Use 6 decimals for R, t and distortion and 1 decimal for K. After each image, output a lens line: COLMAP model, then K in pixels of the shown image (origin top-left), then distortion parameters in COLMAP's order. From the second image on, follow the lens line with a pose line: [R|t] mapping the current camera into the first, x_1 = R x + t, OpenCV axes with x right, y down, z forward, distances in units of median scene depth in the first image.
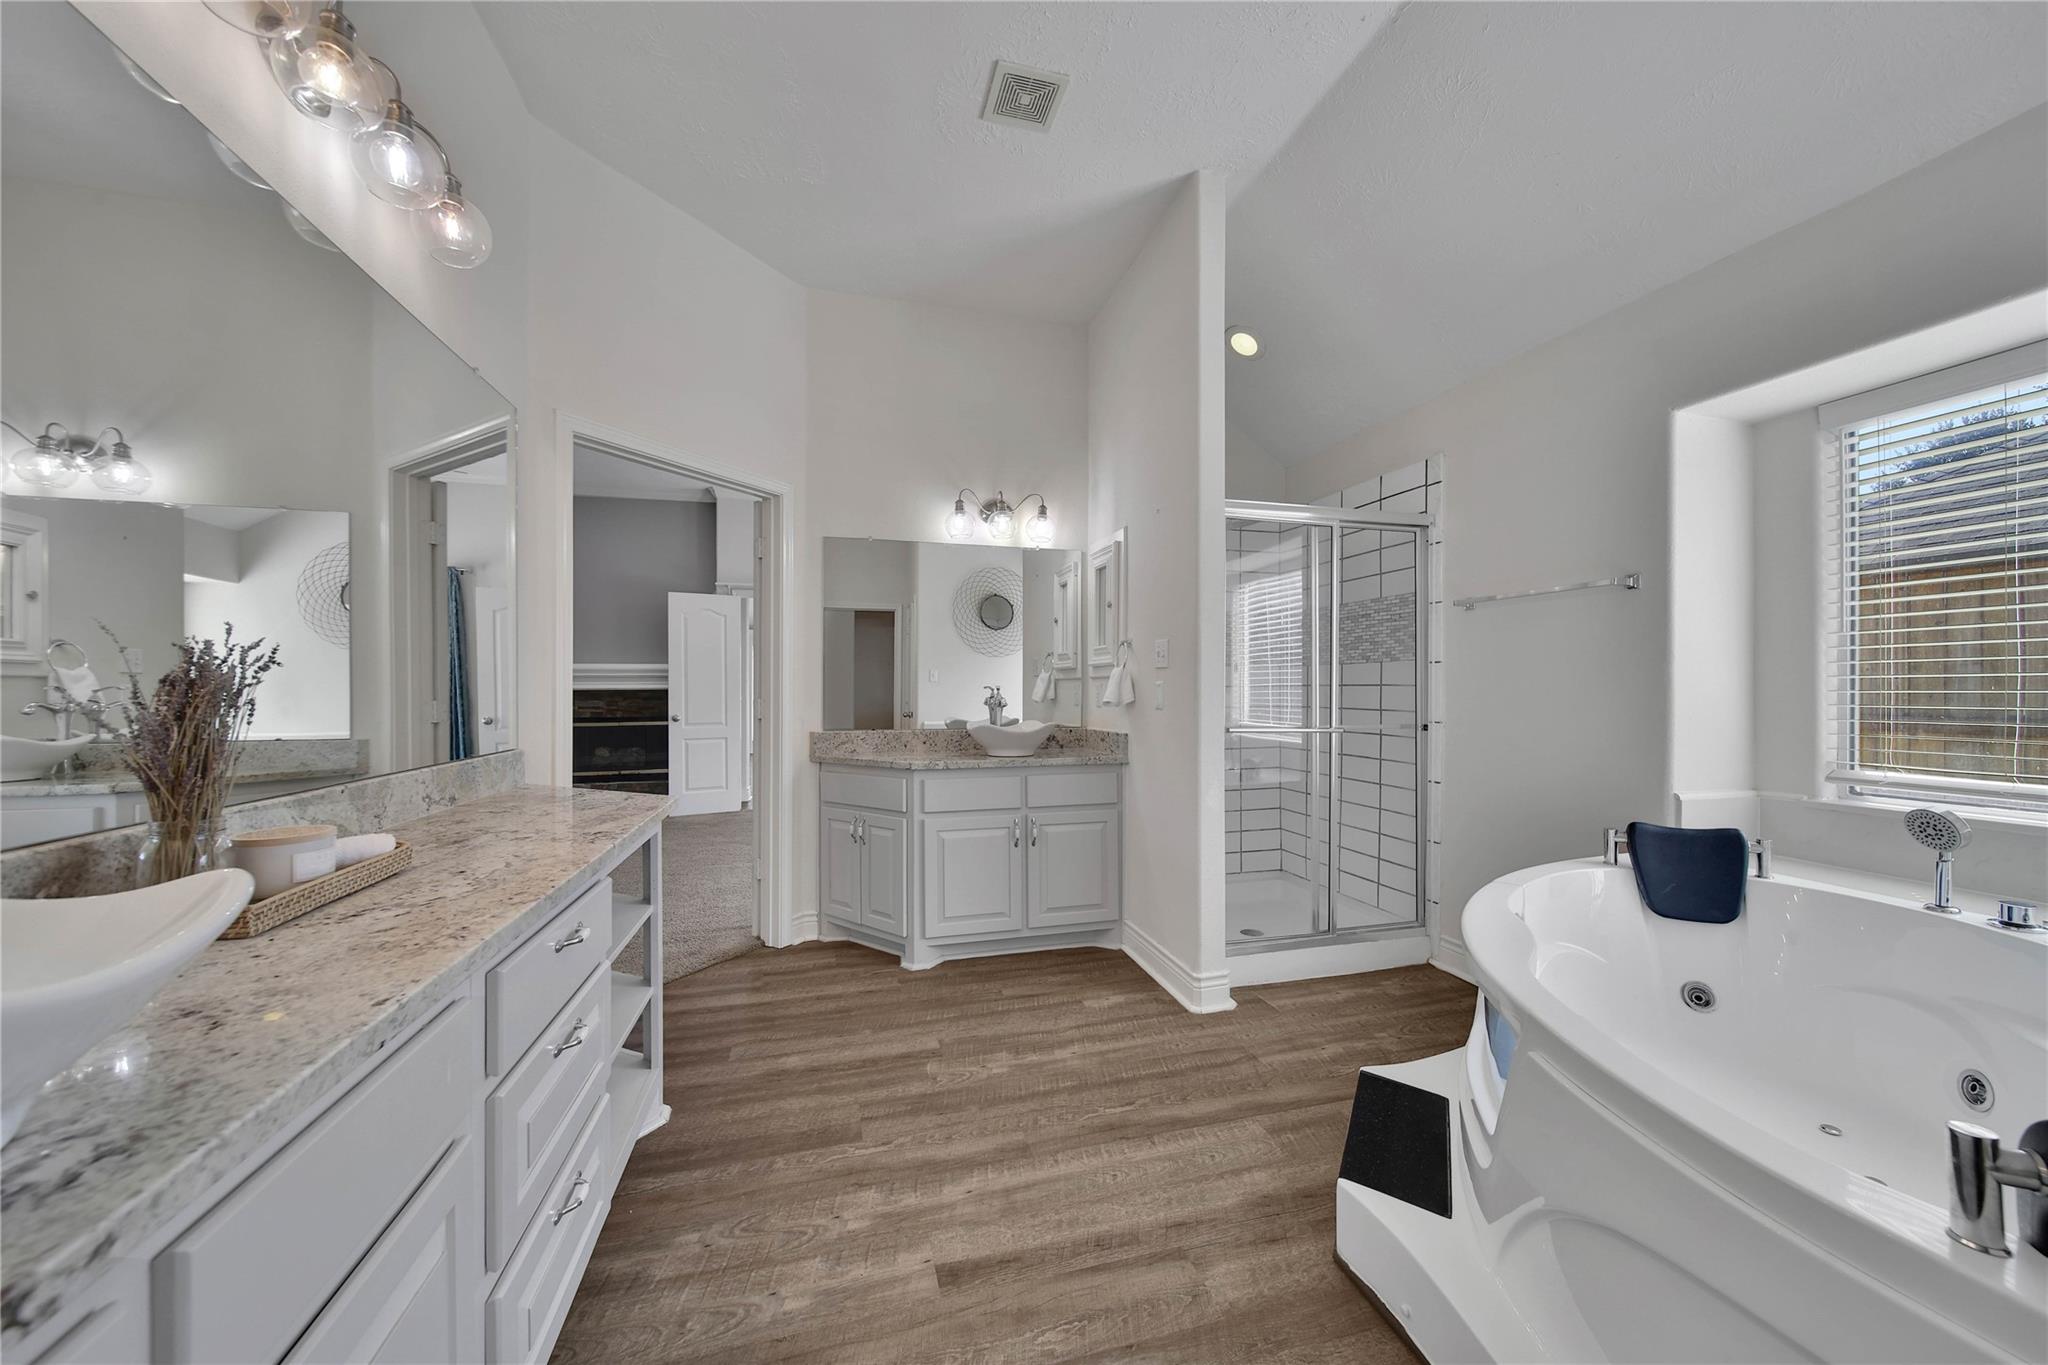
lens RADIAL K [[723.6, 0, 1020.9], [0, 723.6, 681.8], [0, 0, 1]] dist [0.001357, -0.000111]
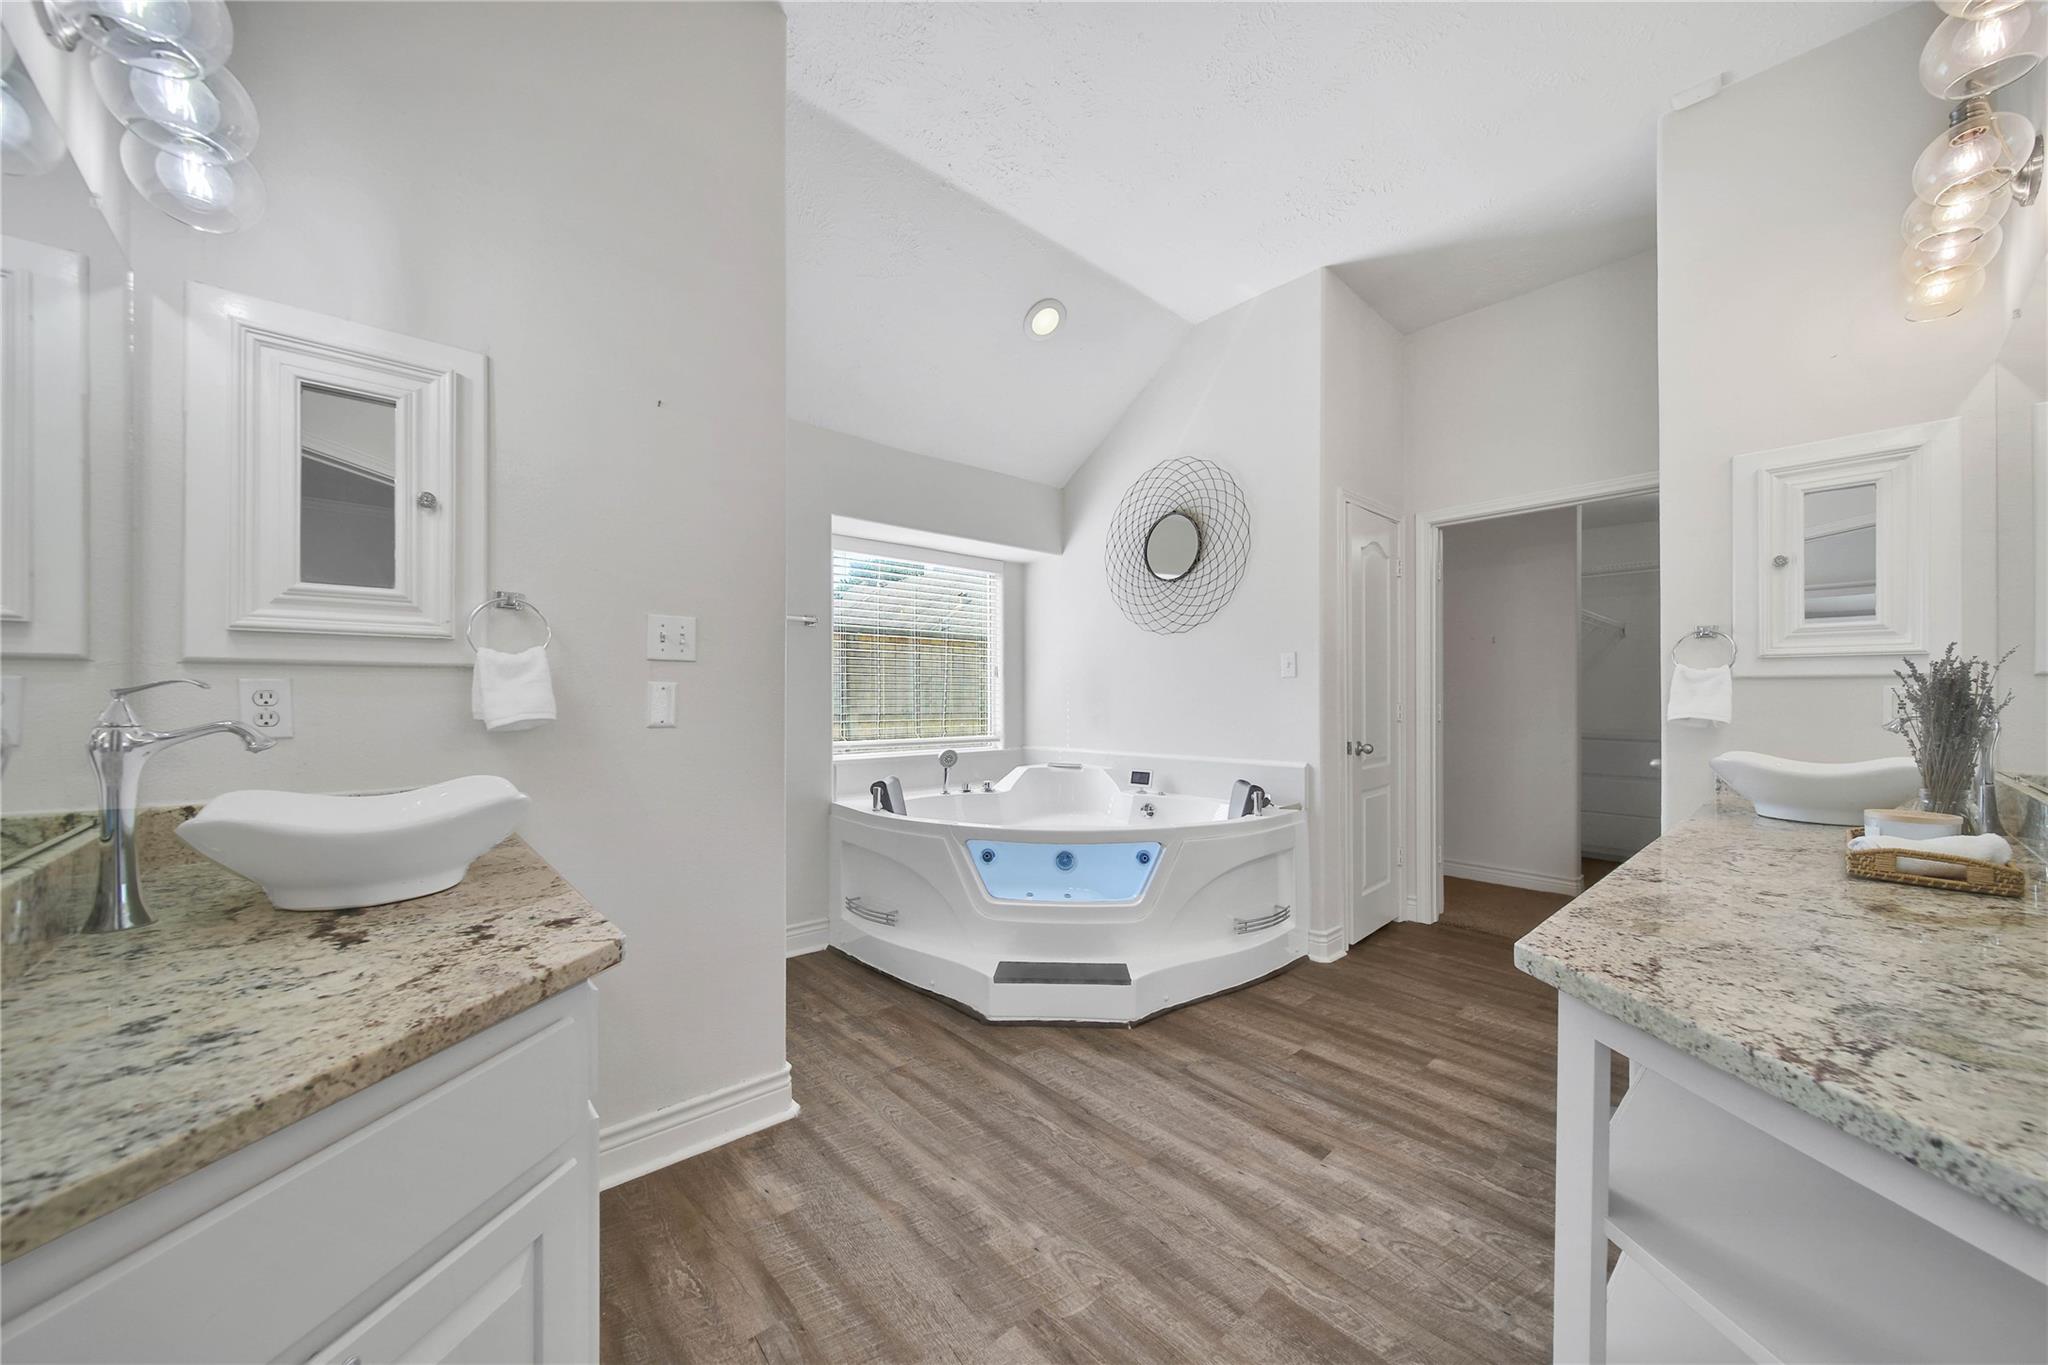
lens RADIAL K [[723.6, 0, 1022.1], [0, 723.6, 699.9], [0, 0, 1]] dist [0.001357, -0.000111]
pose [[-0.439509, -0.003331, 0.898232, -0.758692], [-0.012527, 0.999919, -0.002421, 0.014019], [-0.898151, -0.012316, -0.439515, 1.515492]]
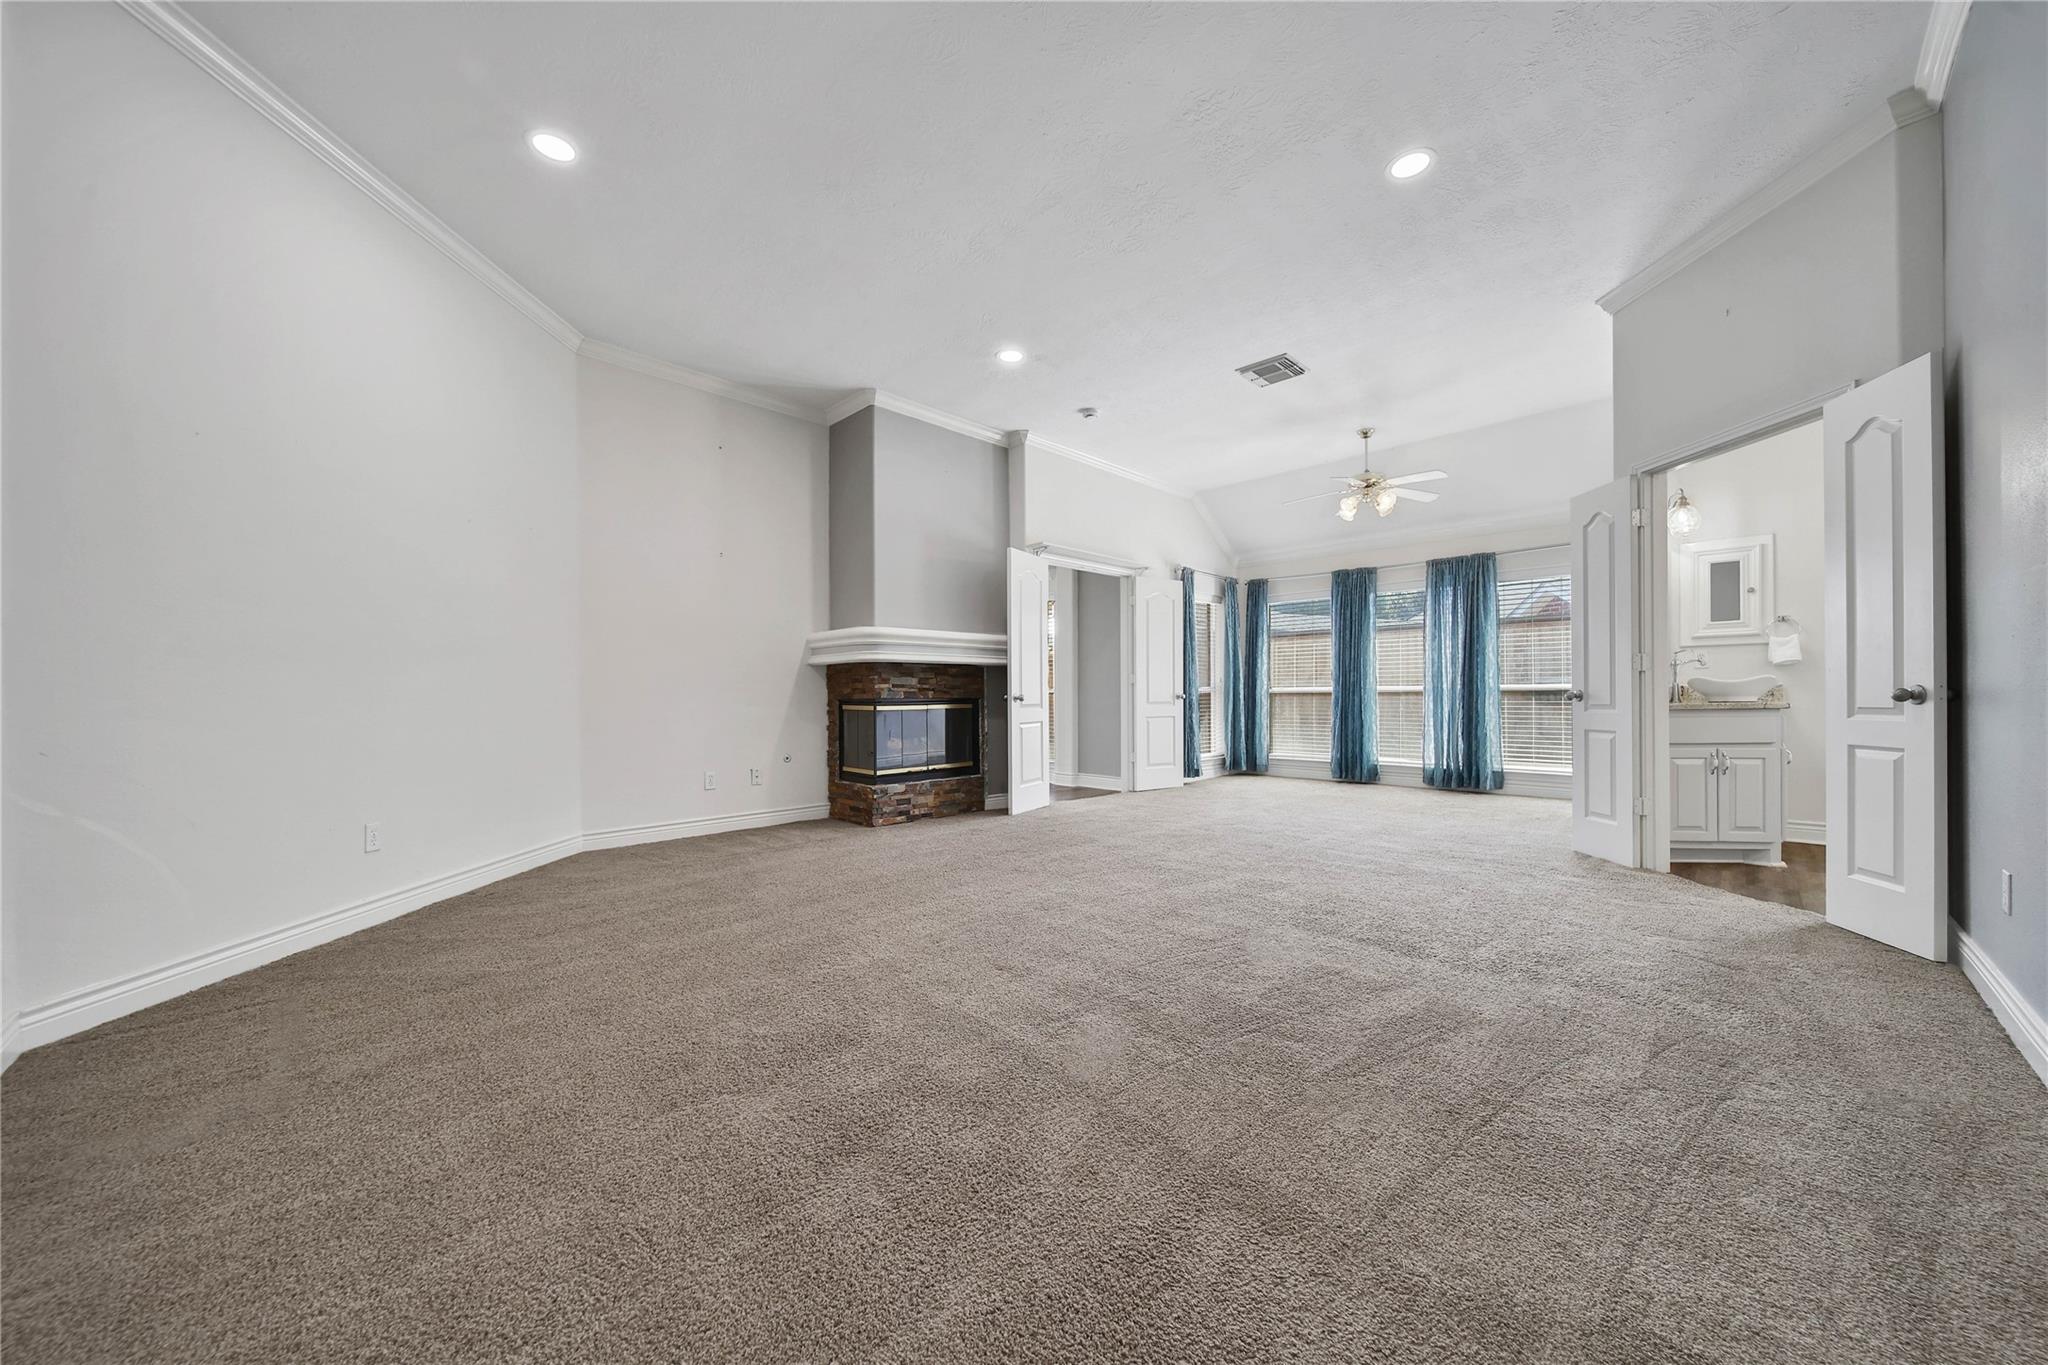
lens RADIAL K [[723.6, 0, 1026.0], [0, 723.6, 687.4], [0, 0, 1]] dist [0.001357, -0.000111]
pose [[0.853621, -0.010244, 0.520793, -3.092160], [0.003714, 0.999901, 0.013581, 0.087739], [-0.520881, -0.009659, 0.853575, 0.947554]]
